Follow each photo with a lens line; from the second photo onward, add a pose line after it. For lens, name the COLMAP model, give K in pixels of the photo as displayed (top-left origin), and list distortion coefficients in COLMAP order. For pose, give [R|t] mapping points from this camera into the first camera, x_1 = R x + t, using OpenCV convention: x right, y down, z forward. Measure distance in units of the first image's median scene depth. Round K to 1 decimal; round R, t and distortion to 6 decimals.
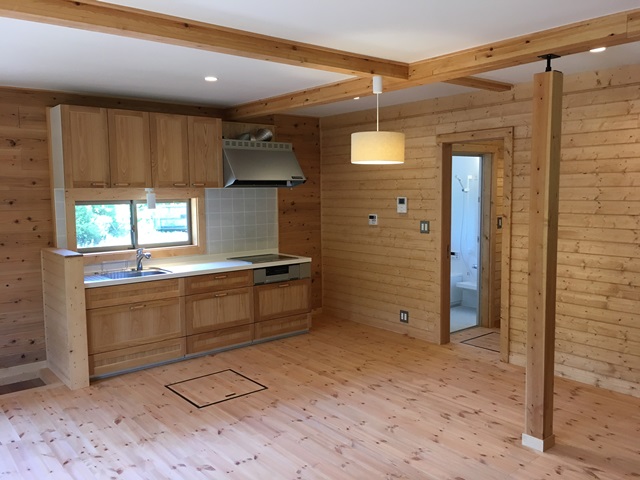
lens RADIAL K [[551.2, 0, 320.0], [0, 551.2, 240.0], [0, 0, 1]] dist [0.045981, -0.066724]
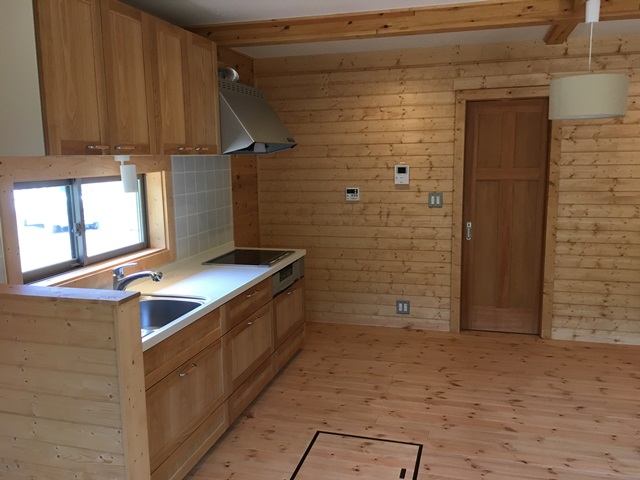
lens RADIAL K [[551.2, 0, 320.0], [0, 551.2, 240.0], [0, 0, 1]] dist [0.045981, -0.066724]
pose [[0.818402, -0.092013, 0.567231, -0.474278], [0.061214, 0.995440, 0.073156, -0.037606], [-0.571376, -0.025149, 0.820303, 0.428049]]
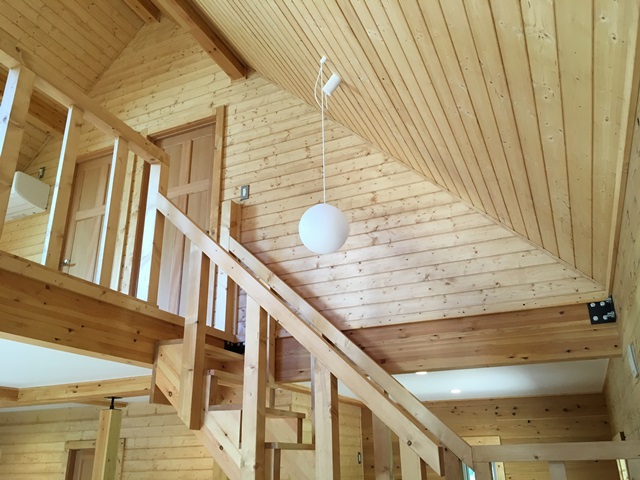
lens RADIAL K [[551.2, 0, 320.0], [0, 551.2, 240.0], [0, 0, 1]] dist [0.045981, -0.066724]
pose [[0.896556, 0.160331, 0.412894, 0.147132], [0.050388, 0.889216, -0.454704, -0.017469], [-0.440055, 0.428473, 0.789153, -0.283750]]
